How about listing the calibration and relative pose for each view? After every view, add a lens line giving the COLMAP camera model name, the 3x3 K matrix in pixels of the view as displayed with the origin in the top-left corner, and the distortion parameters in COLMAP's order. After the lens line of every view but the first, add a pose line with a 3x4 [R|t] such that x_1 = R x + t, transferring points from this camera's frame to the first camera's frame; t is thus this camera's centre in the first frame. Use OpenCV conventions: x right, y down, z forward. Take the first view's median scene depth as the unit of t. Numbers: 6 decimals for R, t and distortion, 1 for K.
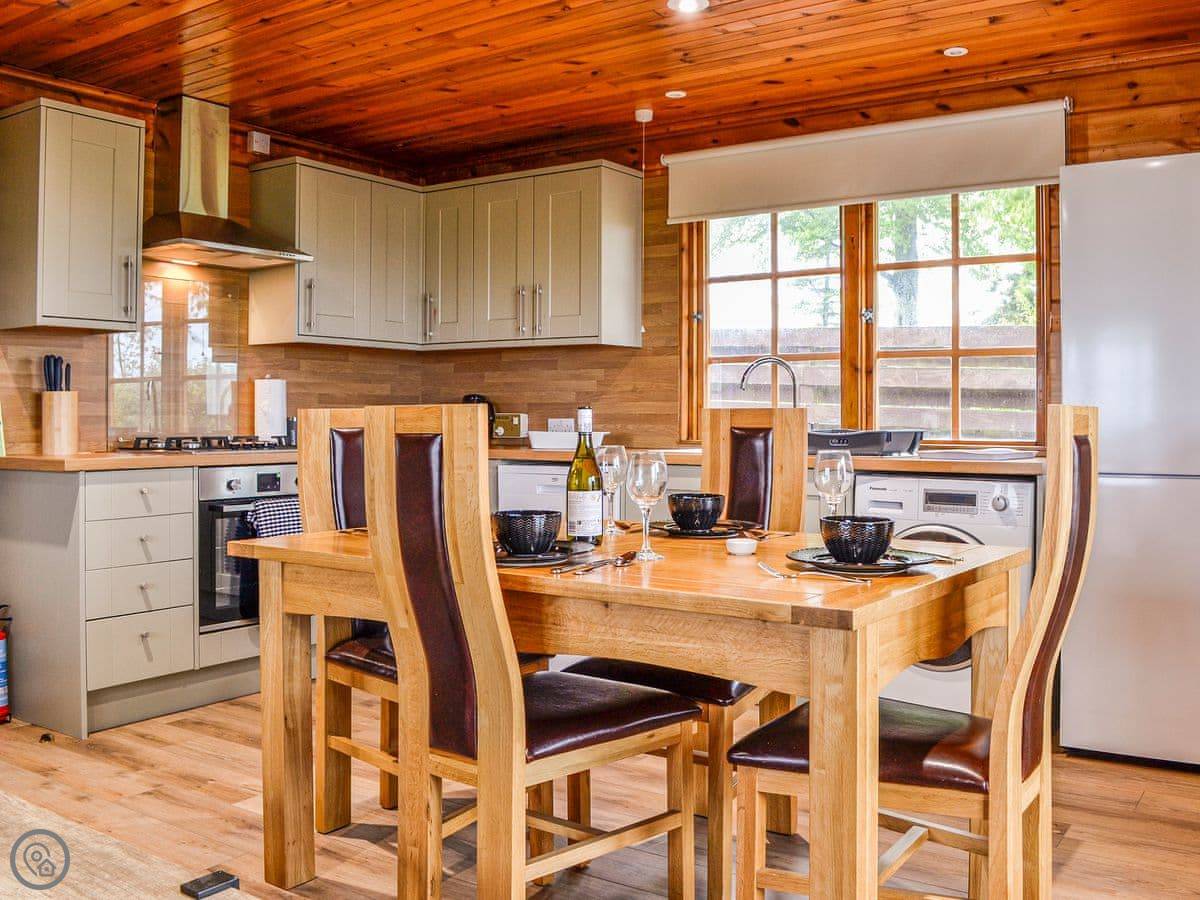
lens RADIAL K [[1139.0, 0, 681.2], [0, 1139.0, 419.9], [0, 0, 1]] dist [-0.067261, -0.004574]
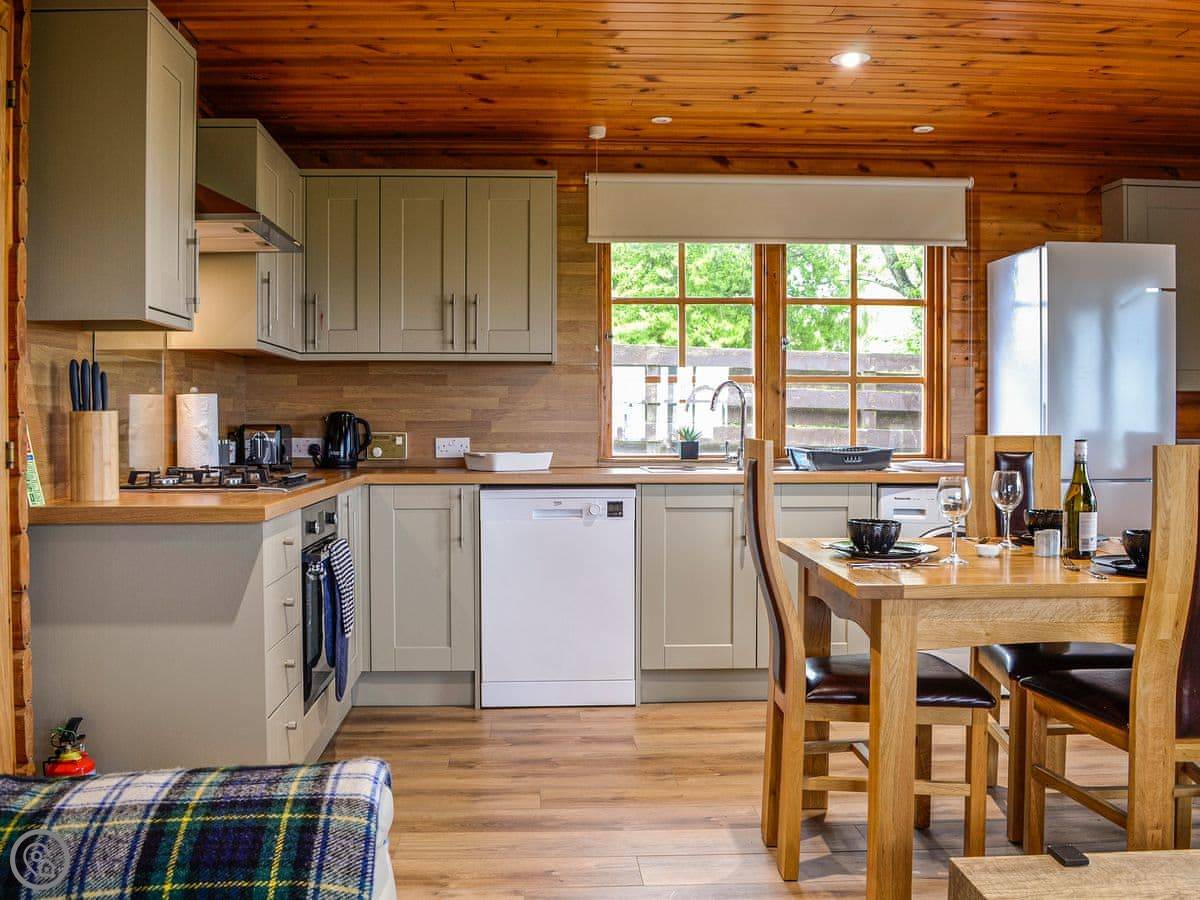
lens RADIAL K [[1124.6, 0, 600.0], [0, 1124.6, 450.0], [0, 0, 1]] dist [-0.049627, -0.014349]
pose [[0.810936, -0.016774, 0.584894, -0.589177], [0.003584, 0.999713, 0.023702, -0.013542], [-0.585124, -0.017125, 0.810763, 0.193247]]
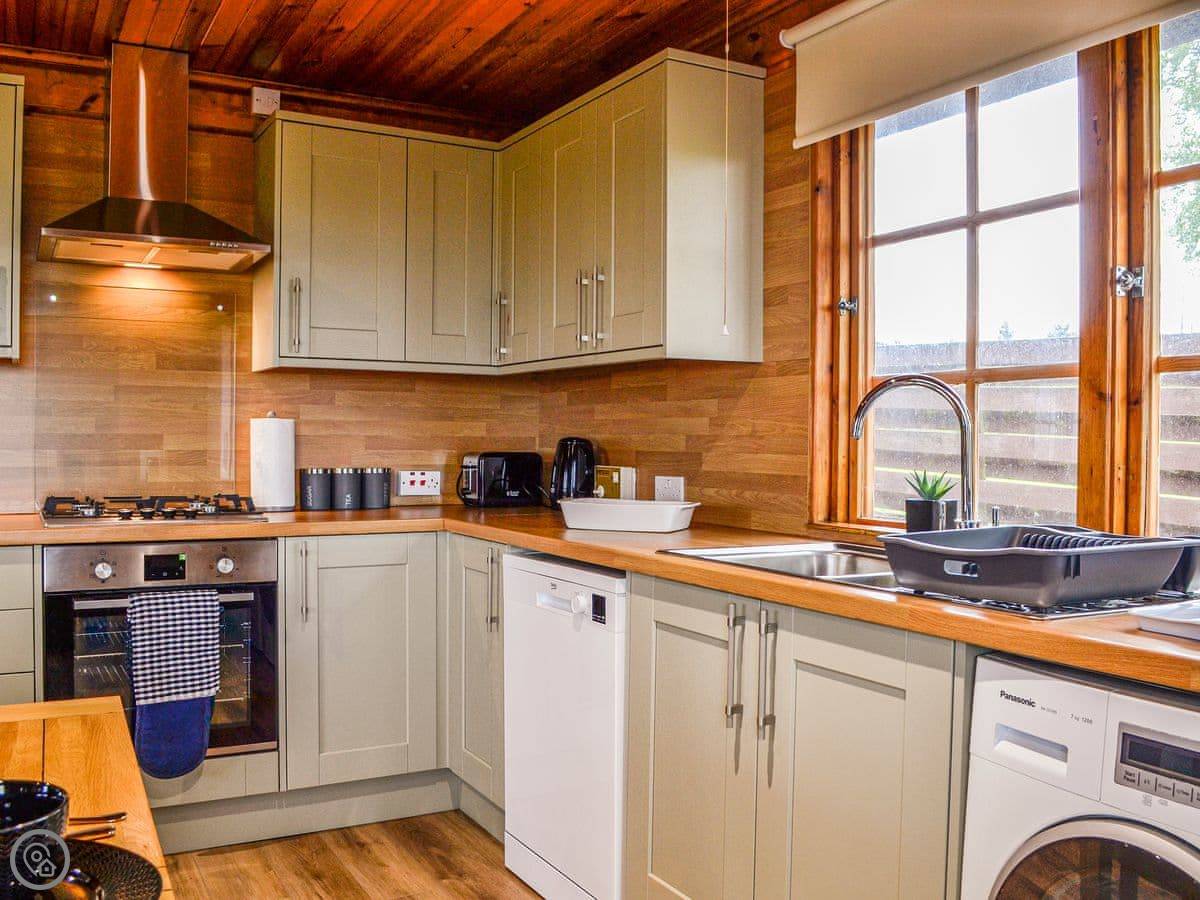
lens RADIAL K [[1124.6, 0, 600.0], [0, 1124.6, 450.0], [0, 0, 1]] dist [-0.049627, -0.014349]
pose [[0.873160, 0.011328, -0.487302, 0.182841], [-0.008586, 0.999932, 0.007861, -0.022246], [0.487358, -0.002679, 0.873198, 0.456761]]
